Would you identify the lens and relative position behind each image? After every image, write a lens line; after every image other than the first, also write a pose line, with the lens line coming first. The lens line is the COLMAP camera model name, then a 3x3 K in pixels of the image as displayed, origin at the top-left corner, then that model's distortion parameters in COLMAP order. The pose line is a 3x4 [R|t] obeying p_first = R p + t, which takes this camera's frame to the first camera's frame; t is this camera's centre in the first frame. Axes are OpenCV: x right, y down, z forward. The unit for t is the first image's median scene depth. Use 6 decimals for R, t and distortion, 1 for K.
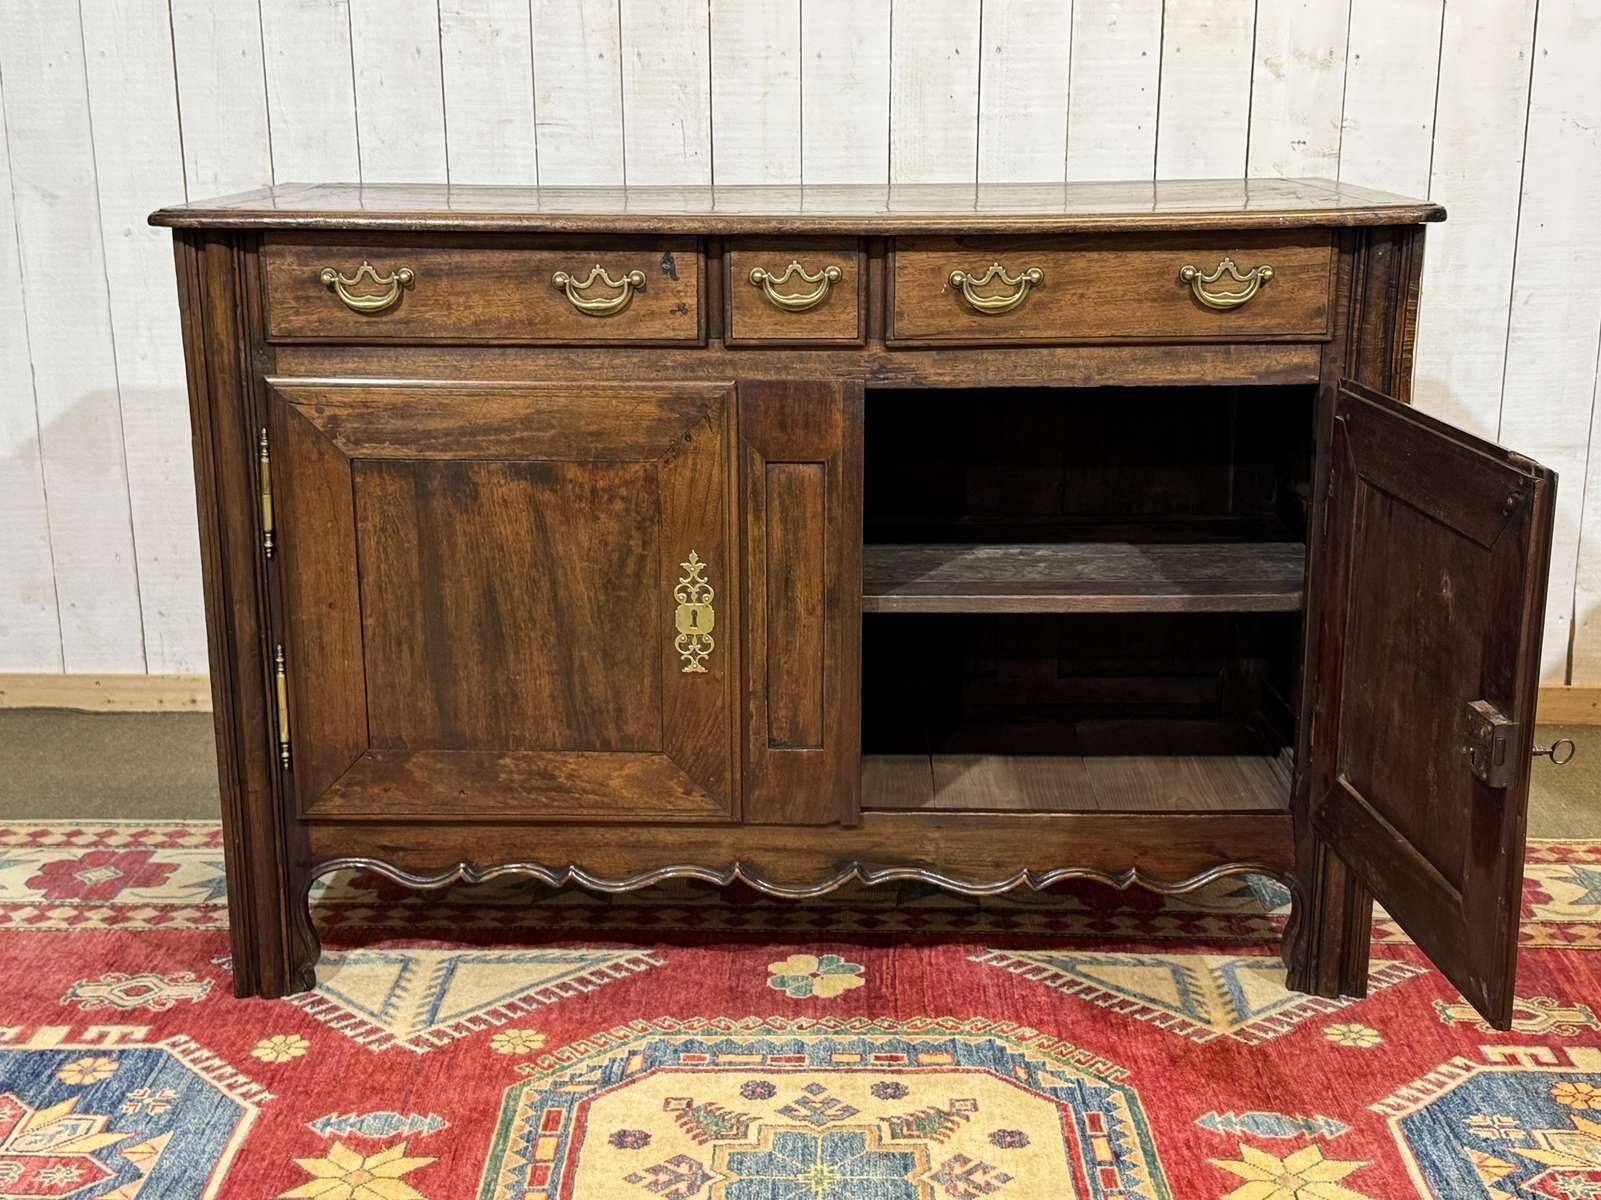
lens RADIAL K [[2063.1, 0, 795.4], [0, 2063.1, 612.2], [0, 0, 1]] dist [0.034410, 0.000000]
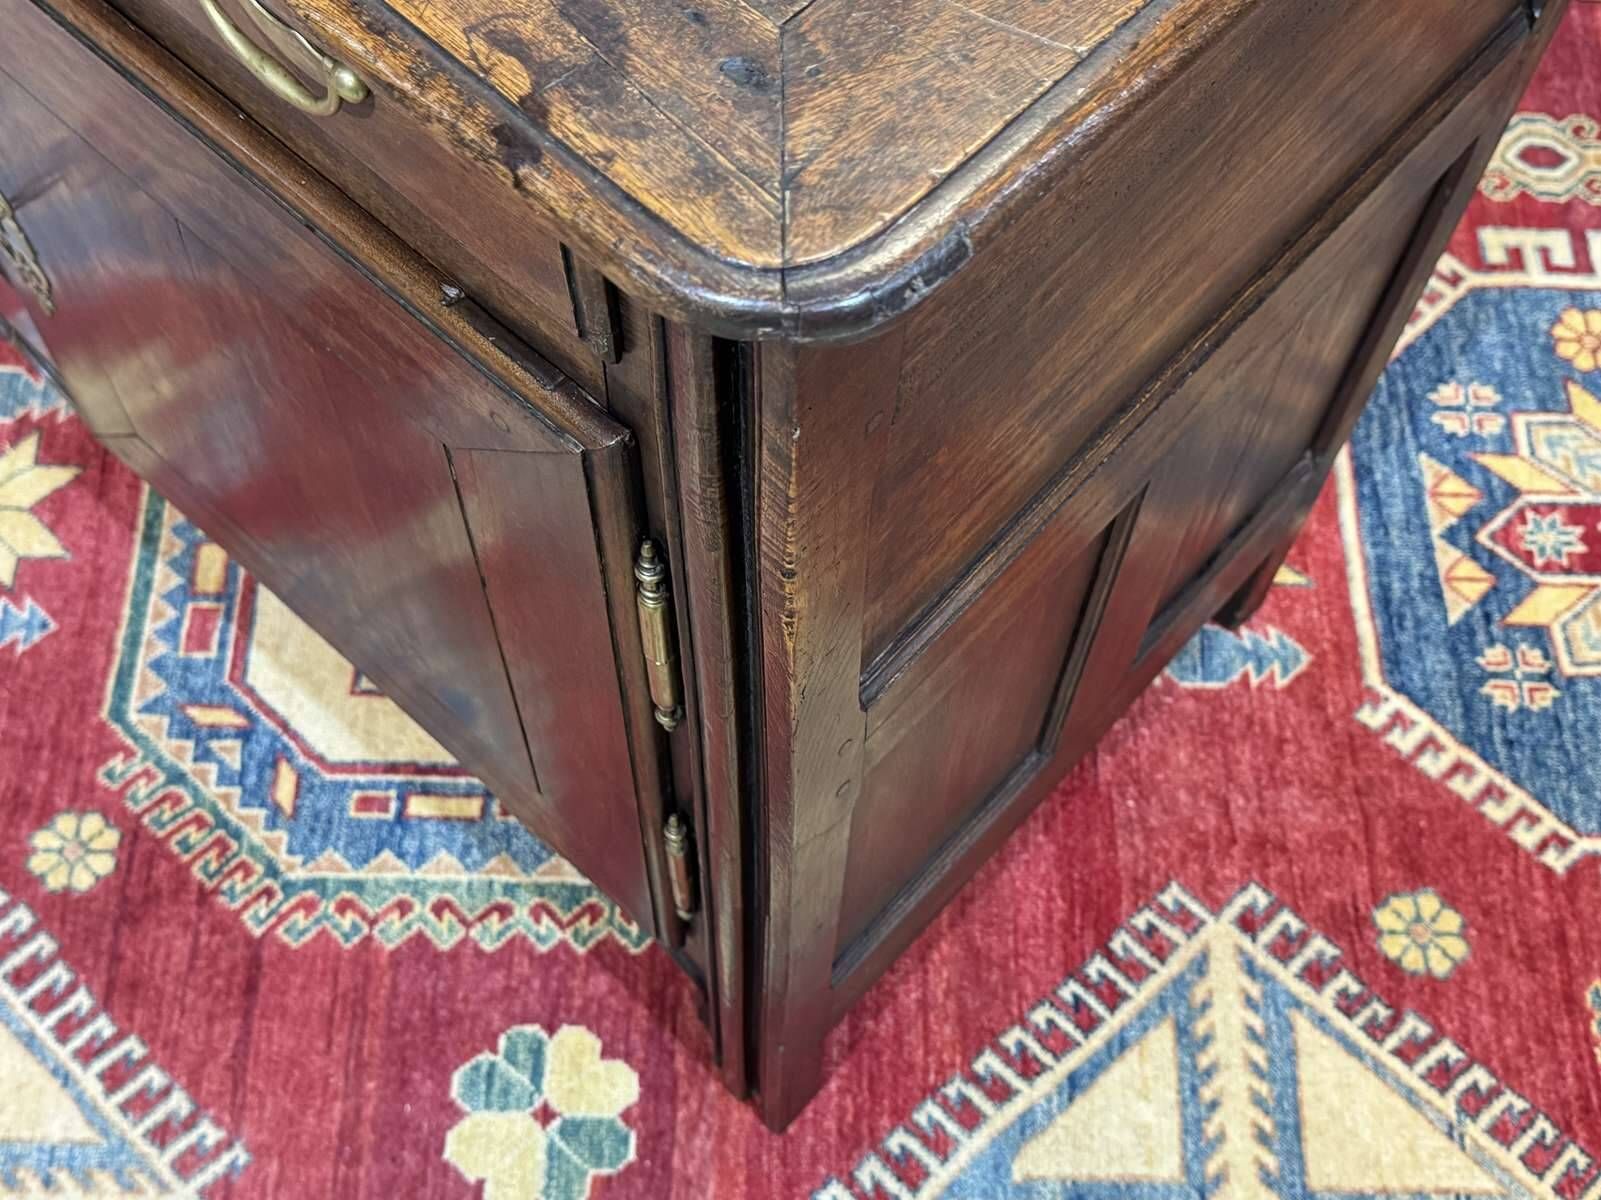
lens RADIAL K [[1872.4, 0, 790.2], [0, 1872.4, 613.3], [0, 0, 1]] dist [0.055219, 0.000000]
pose [[0.999366, -0.000179, 0.035614, 0.055620], [-0.026071, 0.677587, 0.734980, -0.193374], [-0.024263, -0.735442, 0.677153, 0.437786]]
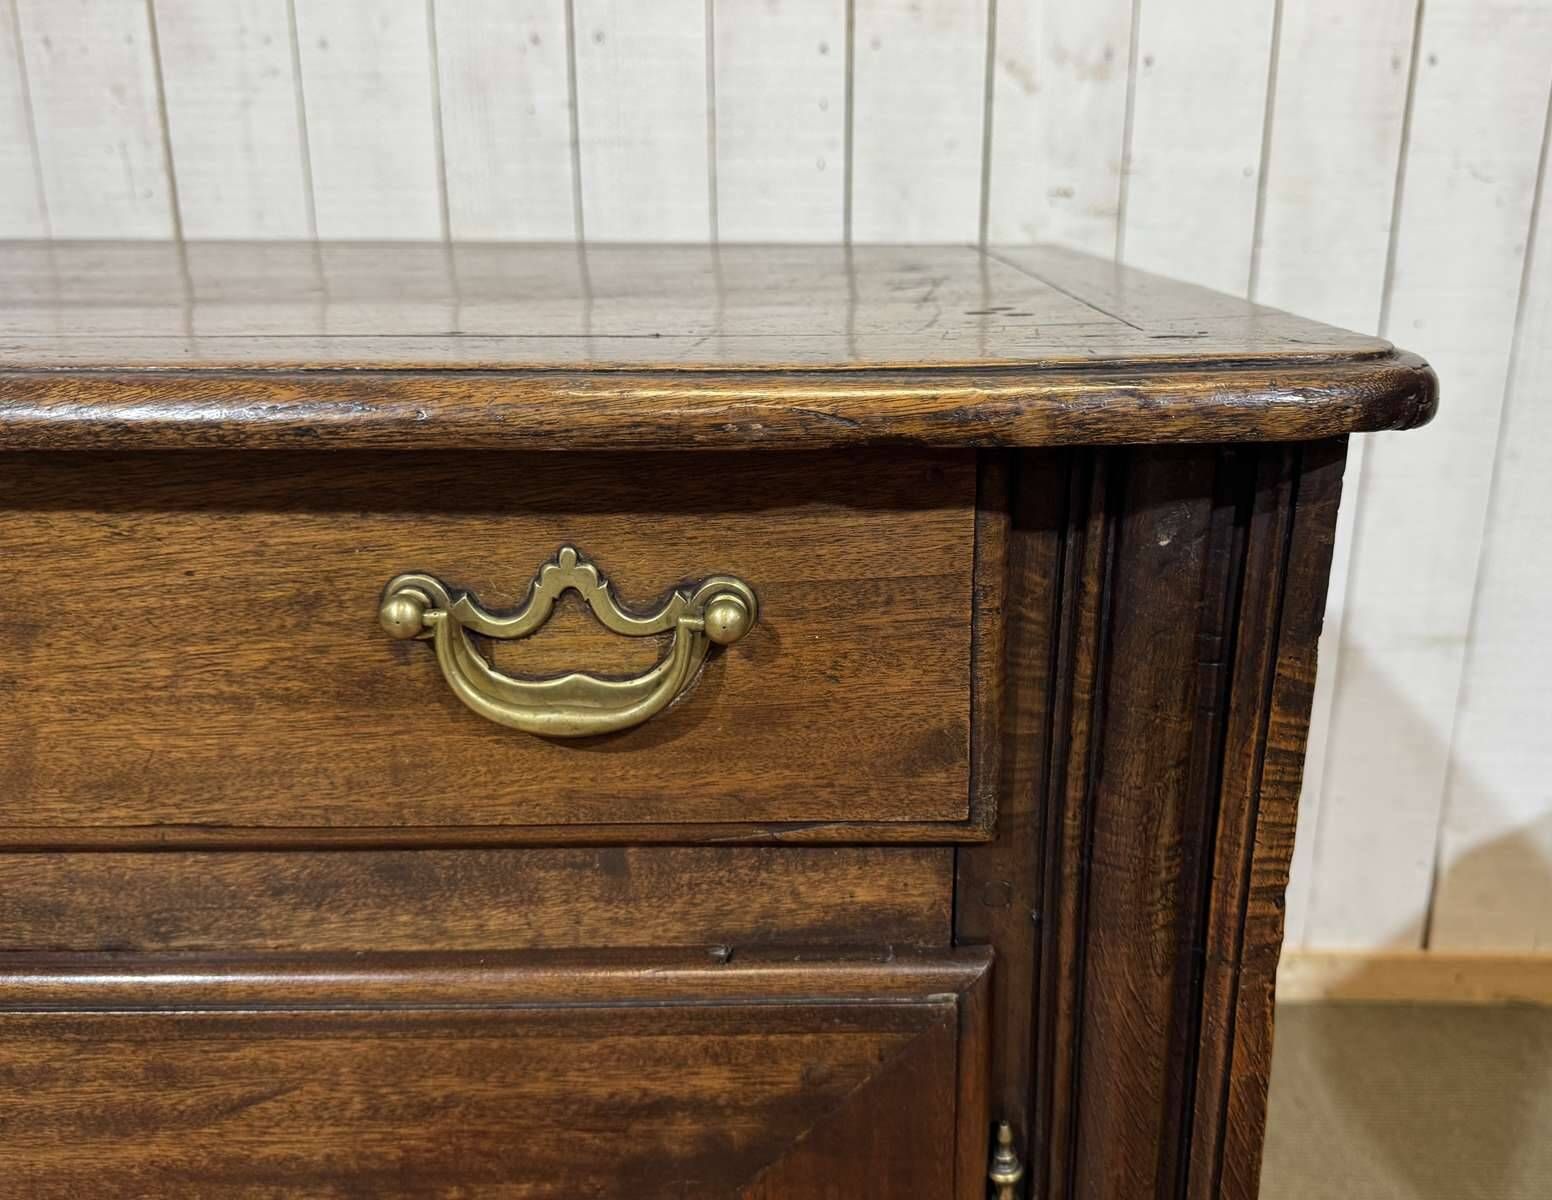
lens RADIAL K [[1335.6, 0, 845.1], [0, 1335.6, 592.0], [0, 0, 1]] dist [0.016624, -0.033344]
pose [[0.999500, 0.004497, 0.031292, 0.226550], [-0.005837, 0.999063, 0.042878, -0.164974], [-0.031070, -0.043039, 0.998590, 0.800498]]
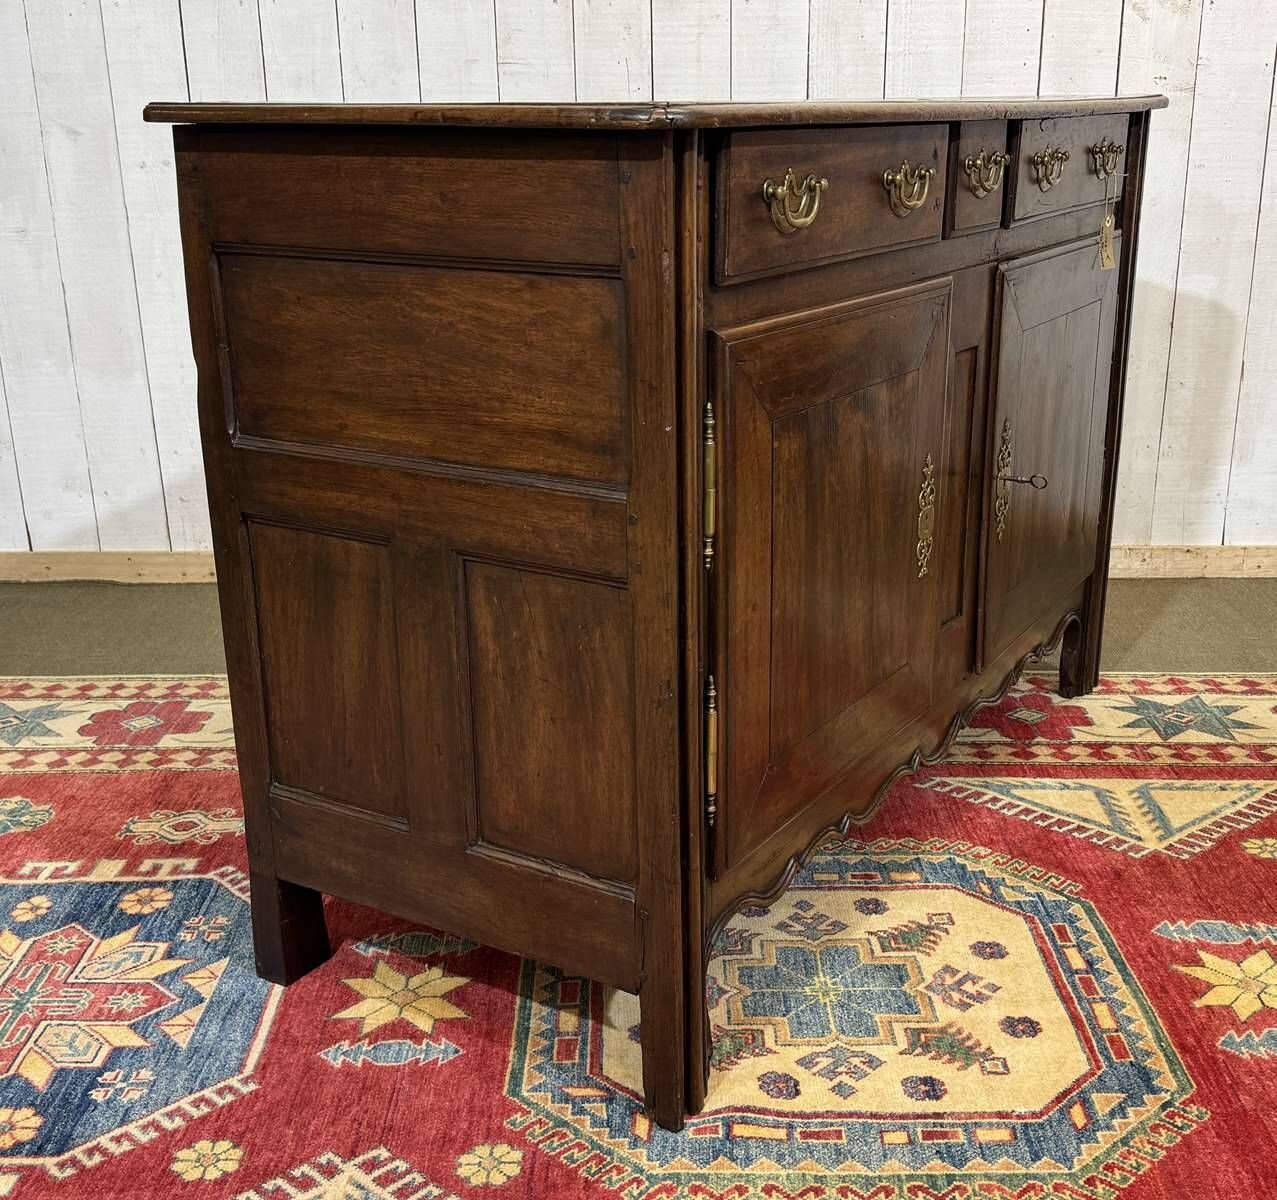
lens RADIAL K [[1528.1, 0, 680.1], [0, 1528.1, 620.7], [0, 0, 1]] dist [0.025701, 0.000000]
pose [[0.999450, -0.013576, 0.030271, -0.077214], [0.011407, 0.997433, 0.070694, 0.016857], [-0.031153, -0.070310, 0.997039, 0.180925]]
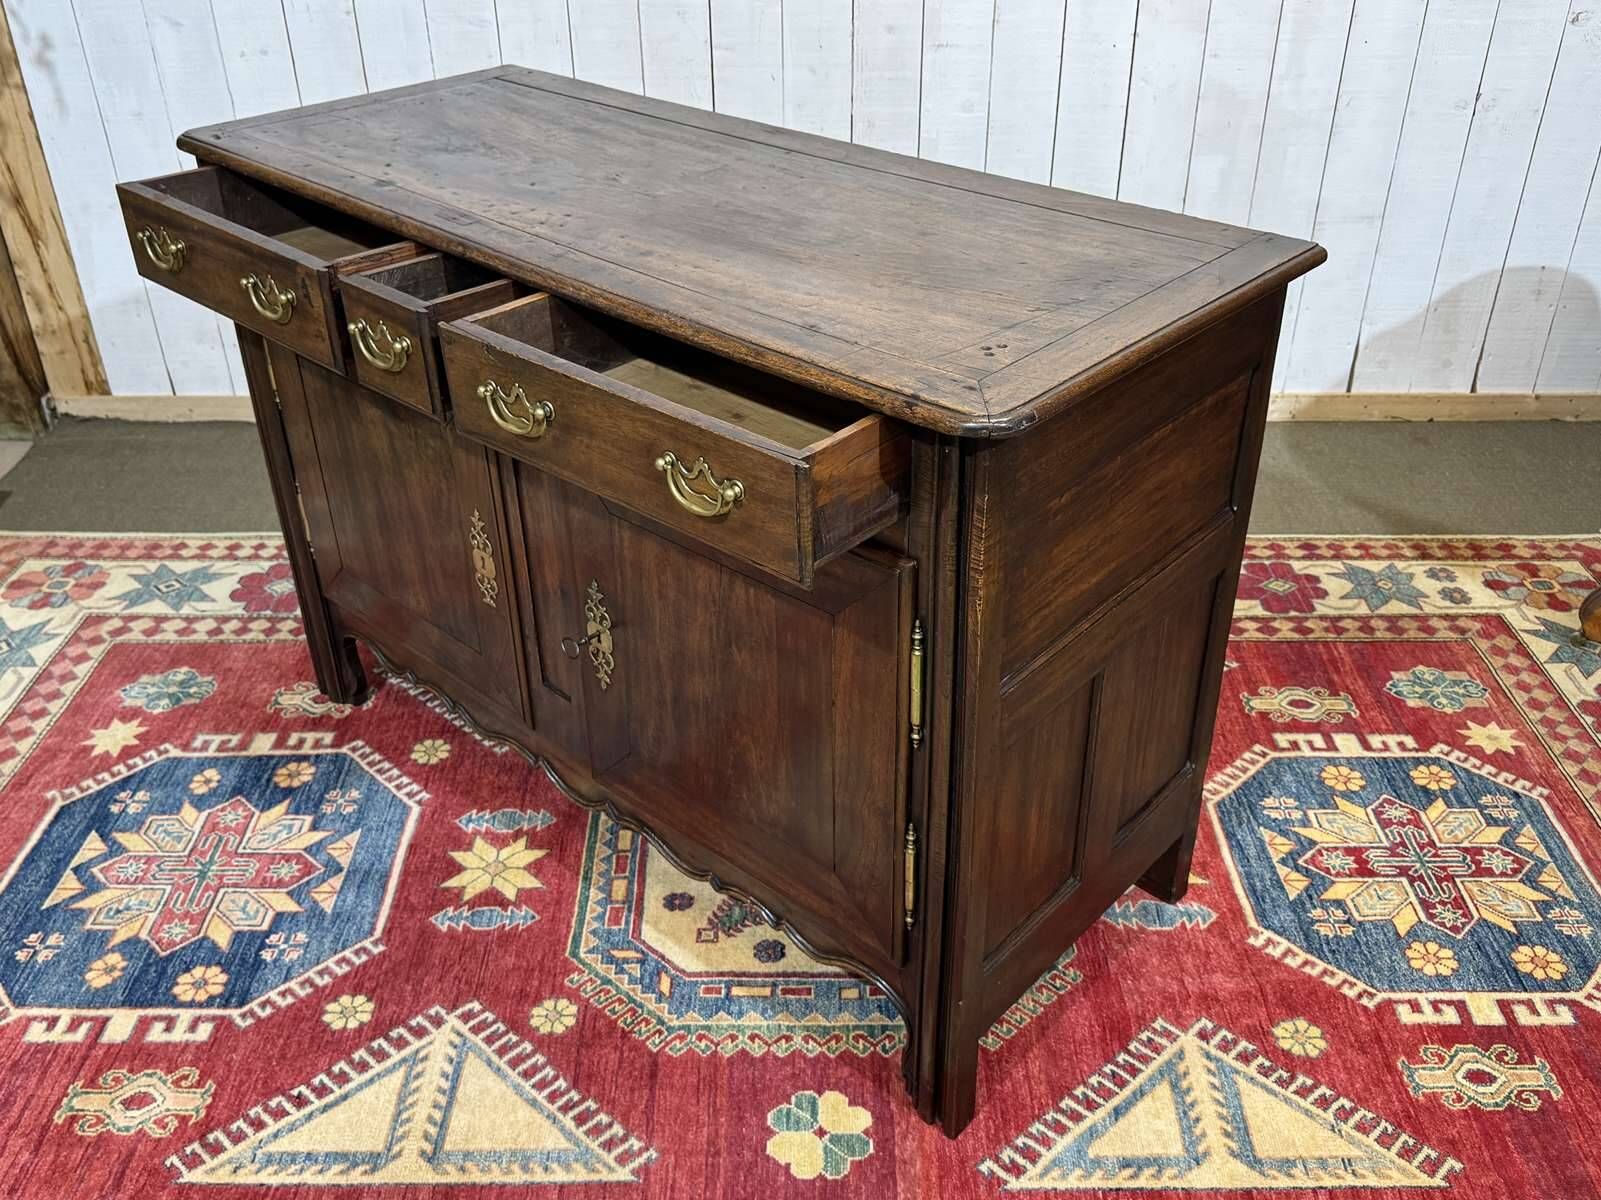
lens RADIAL K [[1451.0, 0, 800.5], [0, 1451.0, 610.0], [0, 0, 1]] dist [0.019076, 0.000000]
pose [[0.999611, -0.018200, 0.021118, -0.015143], [0.011147, 0.955242, 0.295617, -0.171667], [-0.025554, -0.295266, 0.955073, 0.076885]]
